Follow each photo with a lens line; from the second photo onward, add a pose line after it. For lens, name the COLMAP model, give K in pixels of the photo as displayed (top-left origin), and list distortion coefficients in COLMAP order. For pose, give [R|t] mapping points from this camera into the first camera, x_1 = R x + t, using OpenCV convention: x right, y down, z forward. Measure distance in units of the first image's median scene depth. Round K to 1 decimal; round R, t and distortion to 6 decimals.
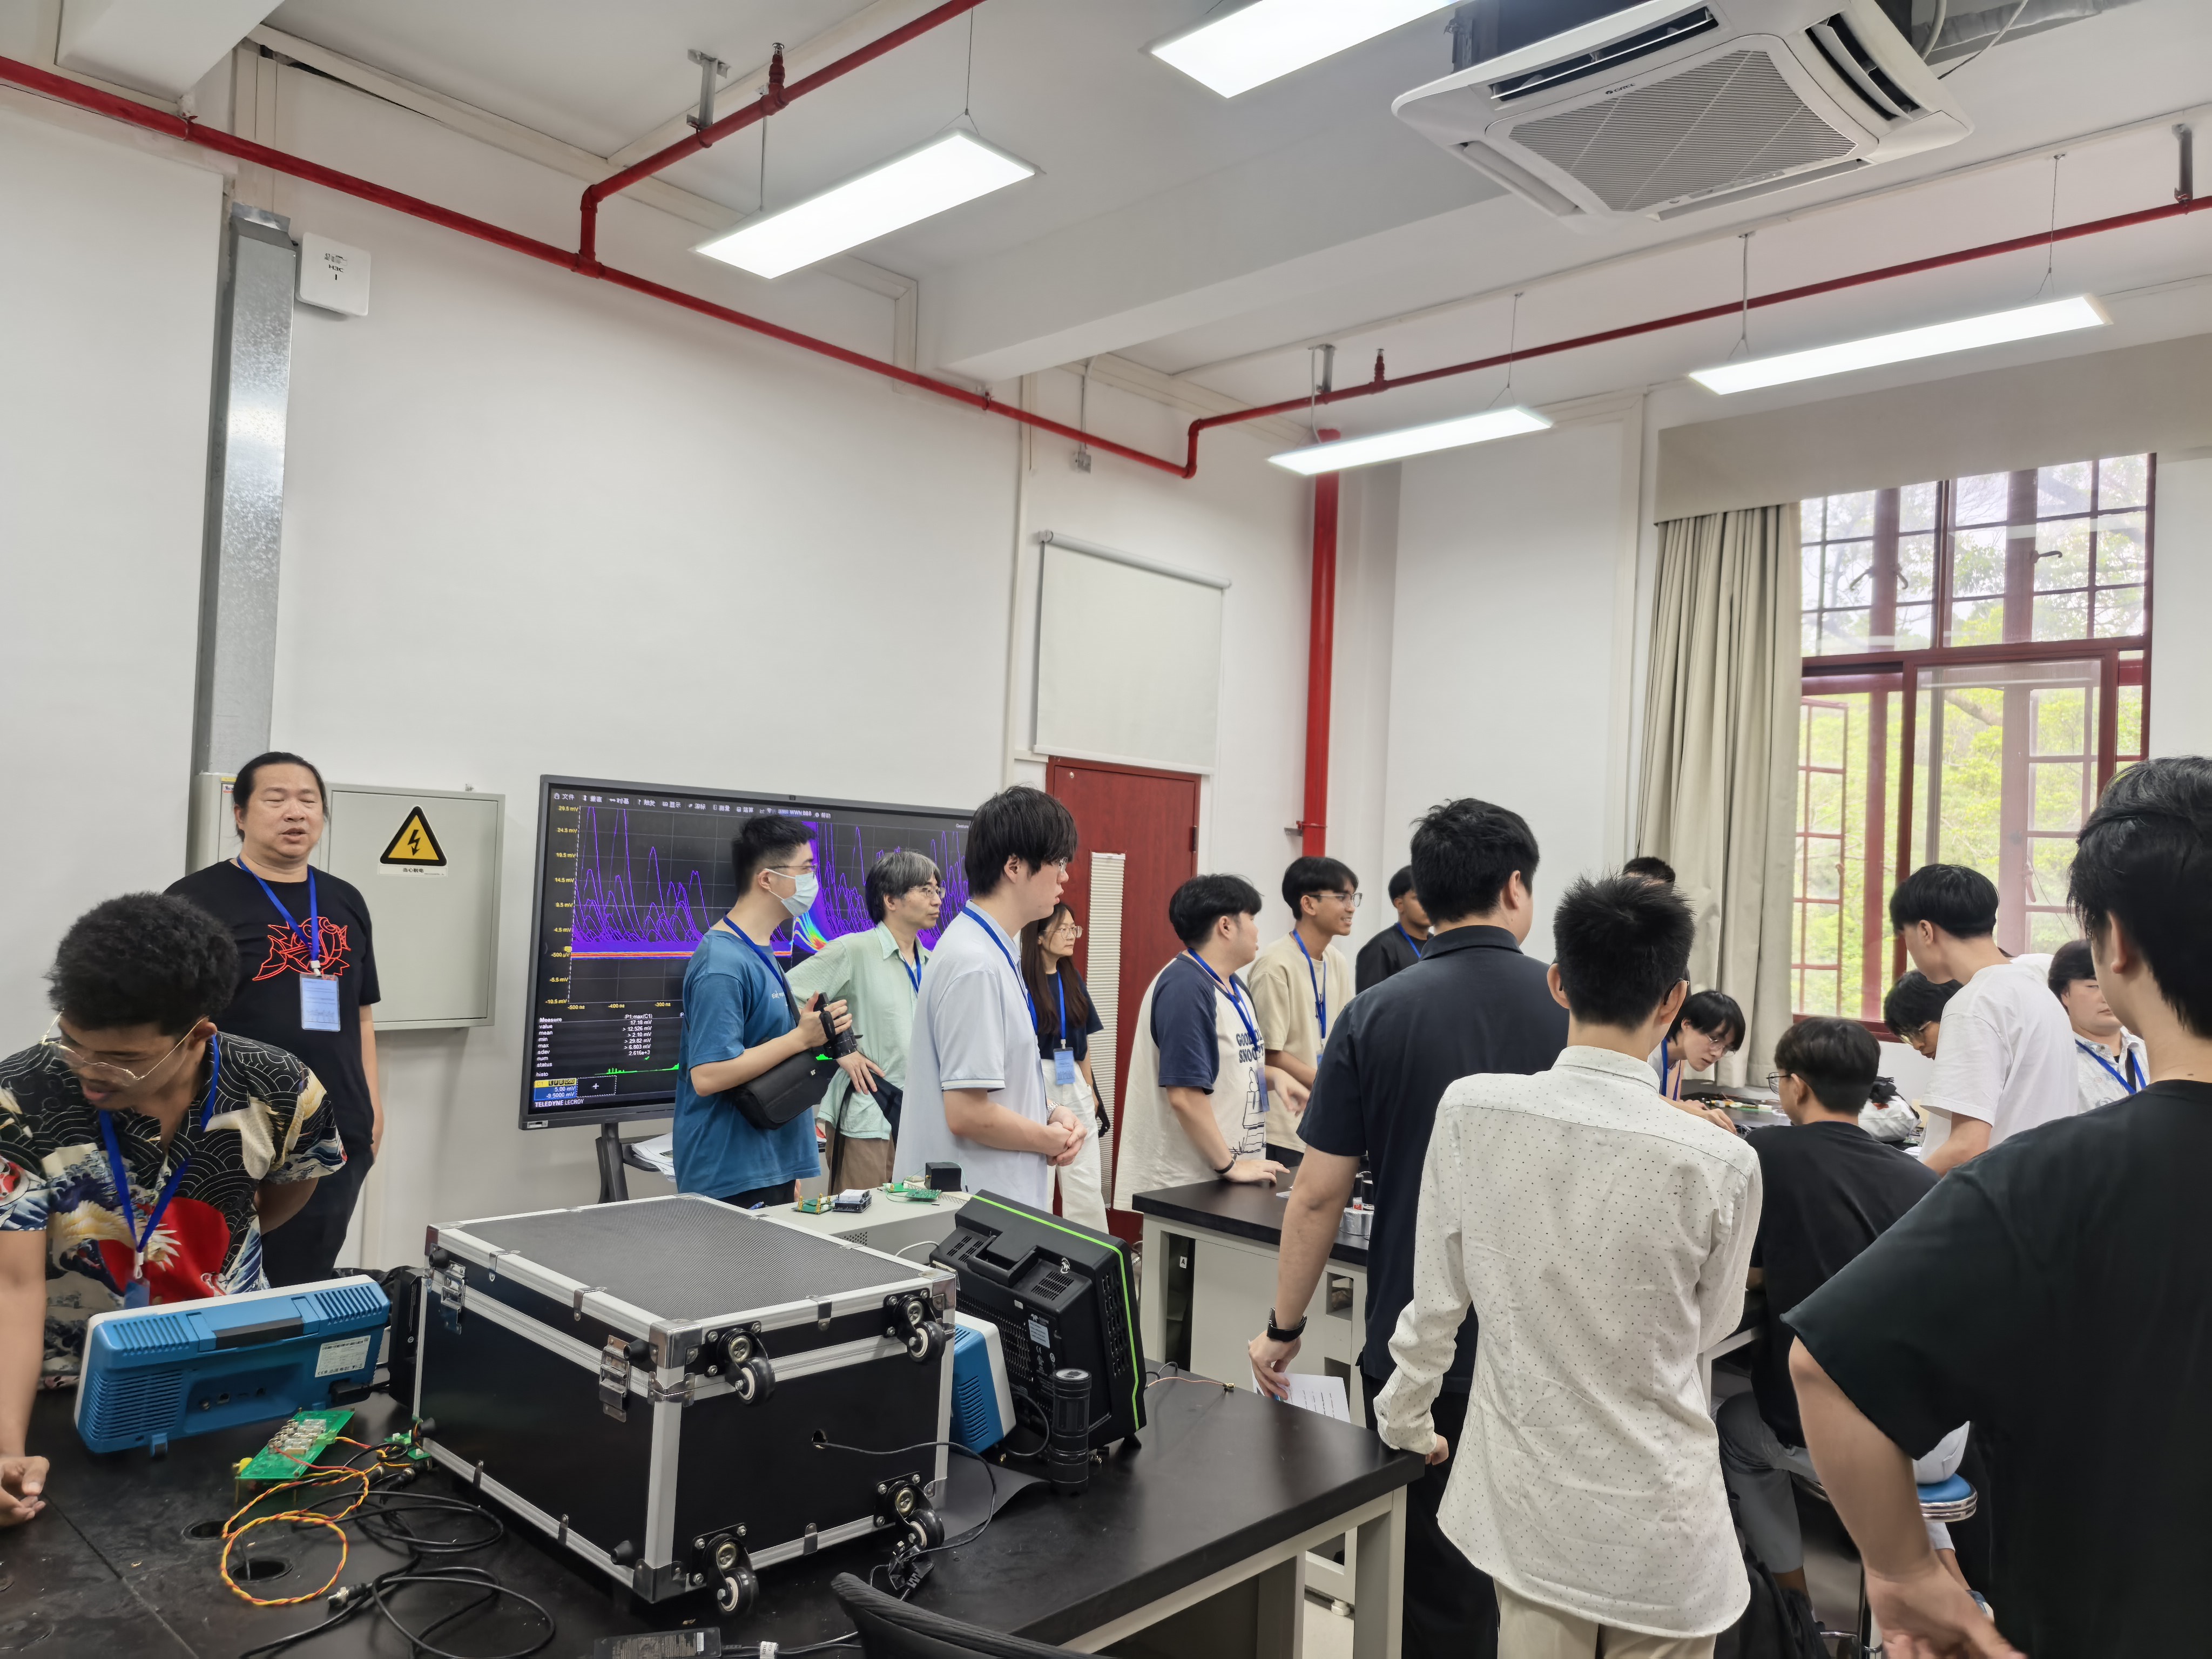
lens RADIAL K [[1540.4, 0, 1106.0], [0, 1540.4, 829.5], [0, 0, 1]] dist [0.067998, -0.093558]
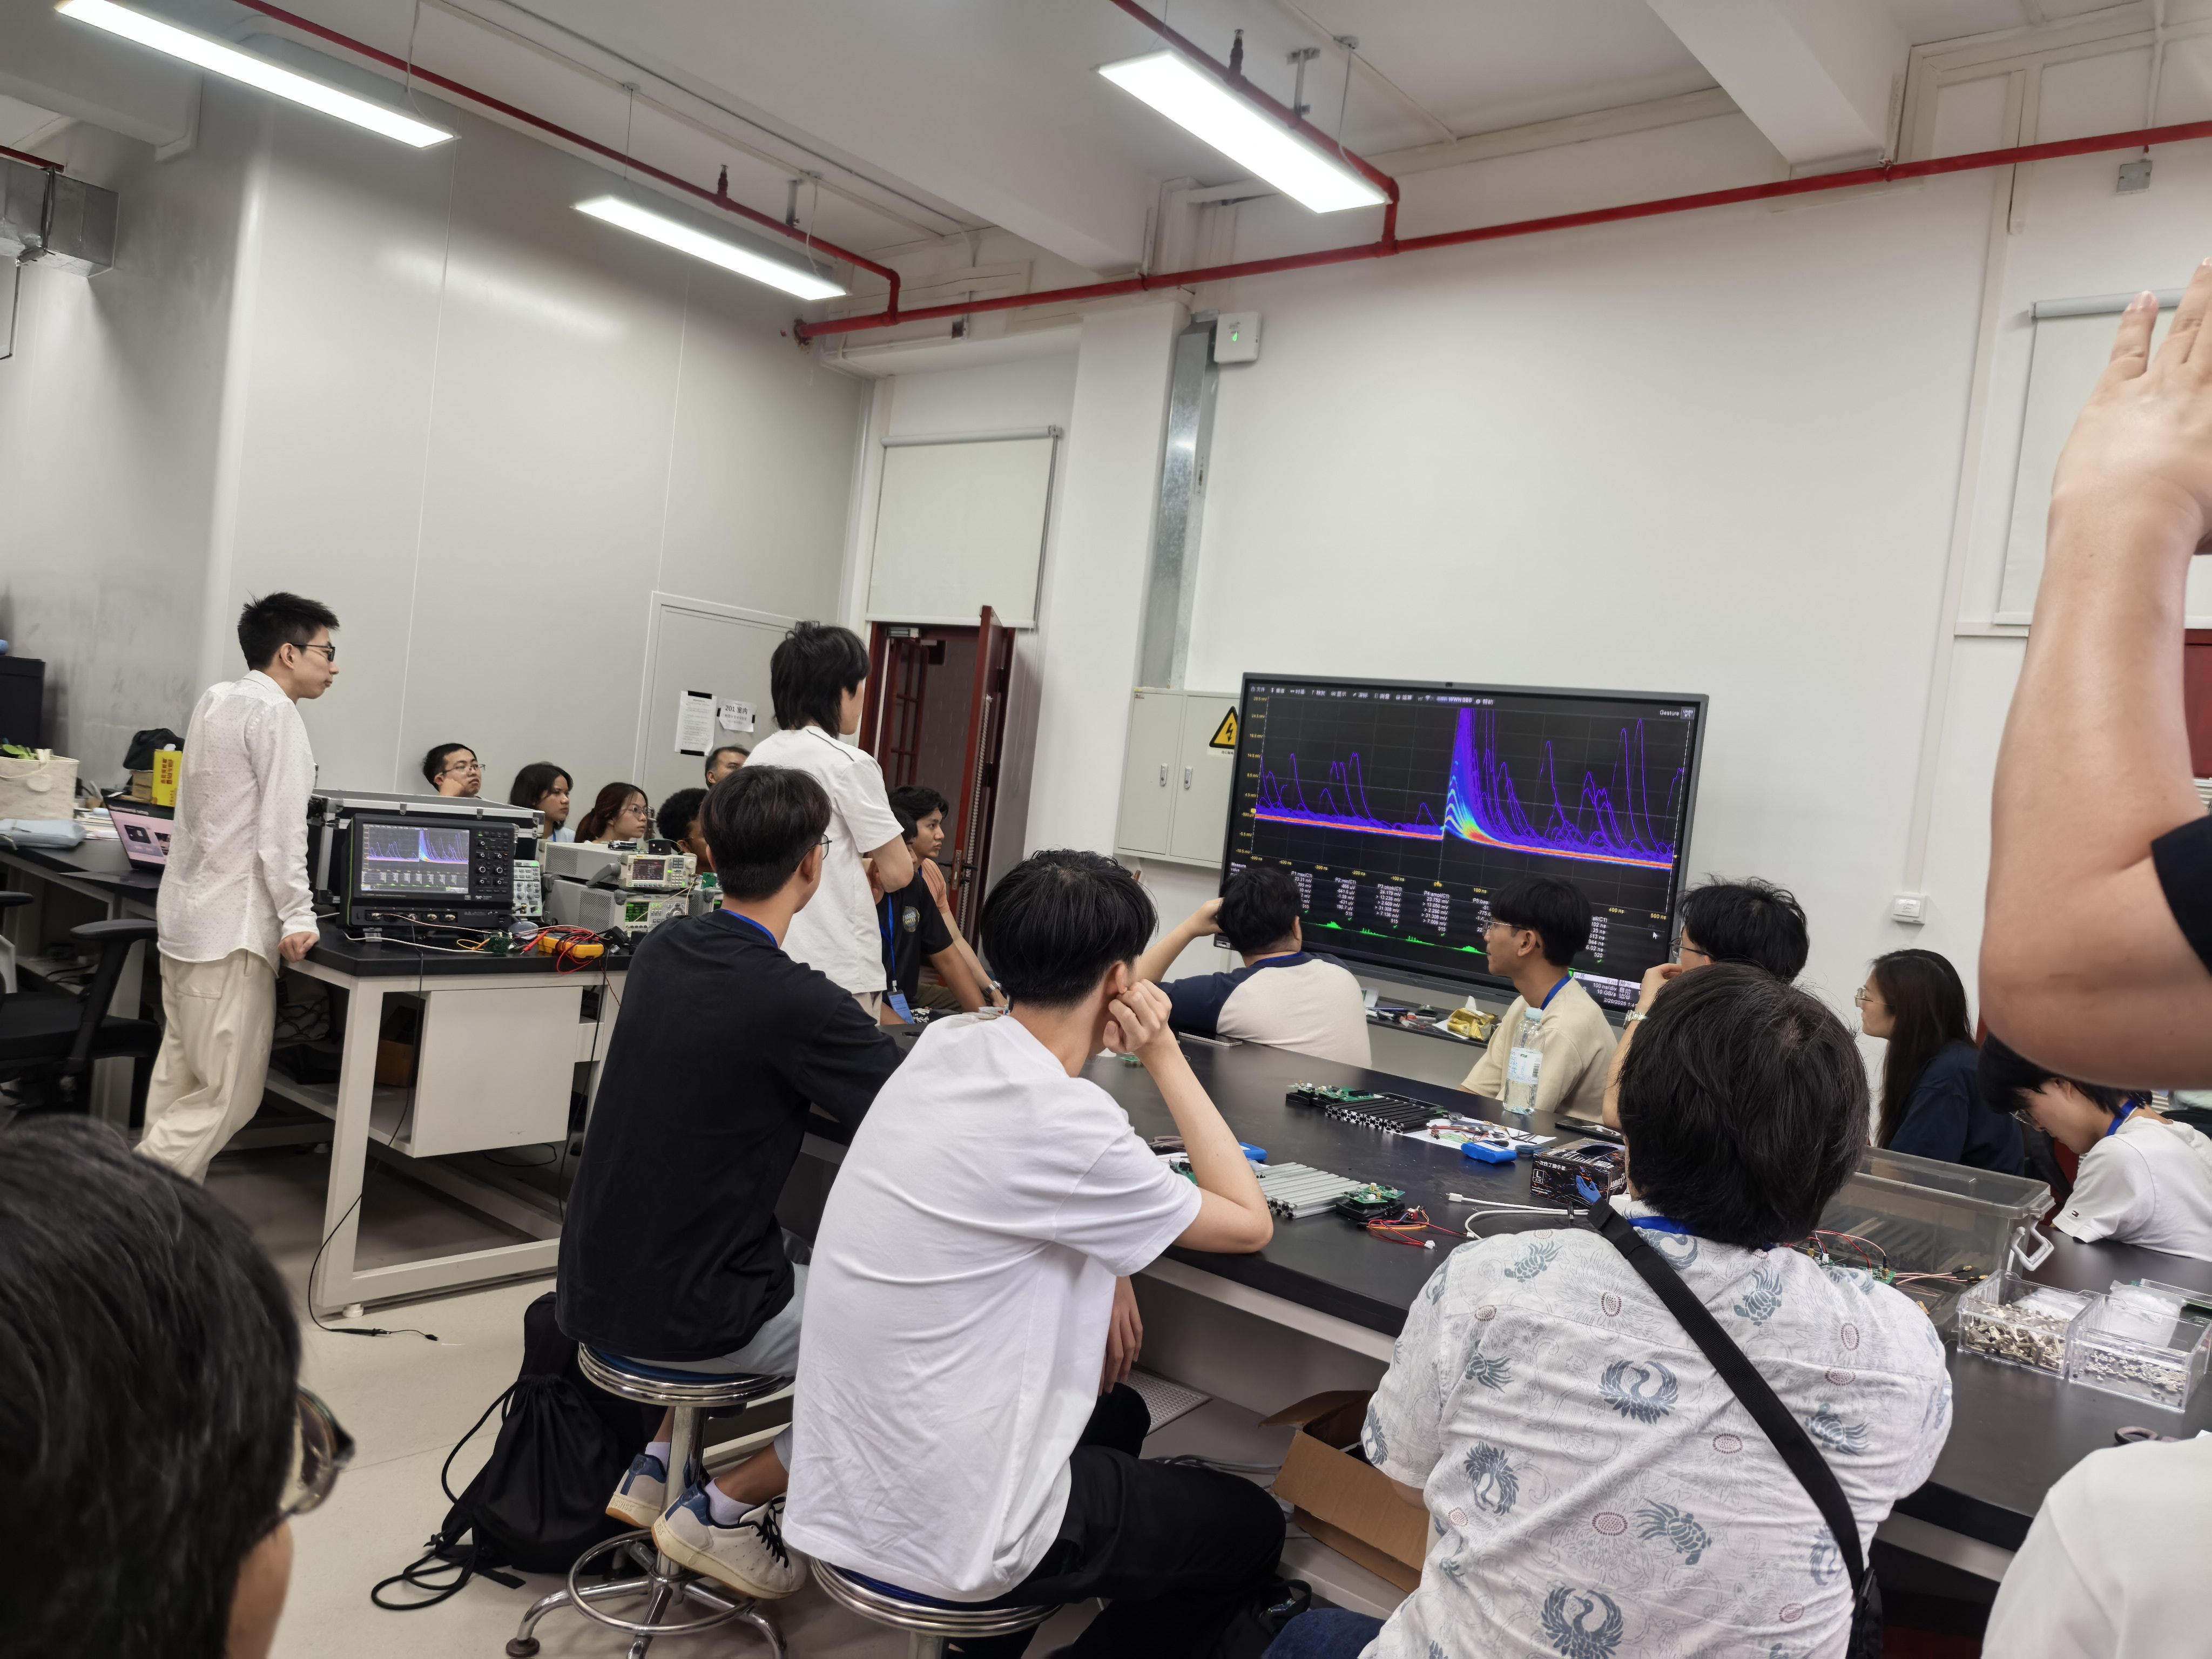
lens RADIAL K [[1540.4, 0, 1106.0], [0, 1540.4, 829.5], [0, 0, 1]] dist [0.067998, -0.093558]
pose [[0.084790, -0.002041, -0.996397, 1.311716], [-0.073905, 0.997230, -0.008332, 0.165395], [0.993654, 0.074345, 0.084404, 1.156474]]
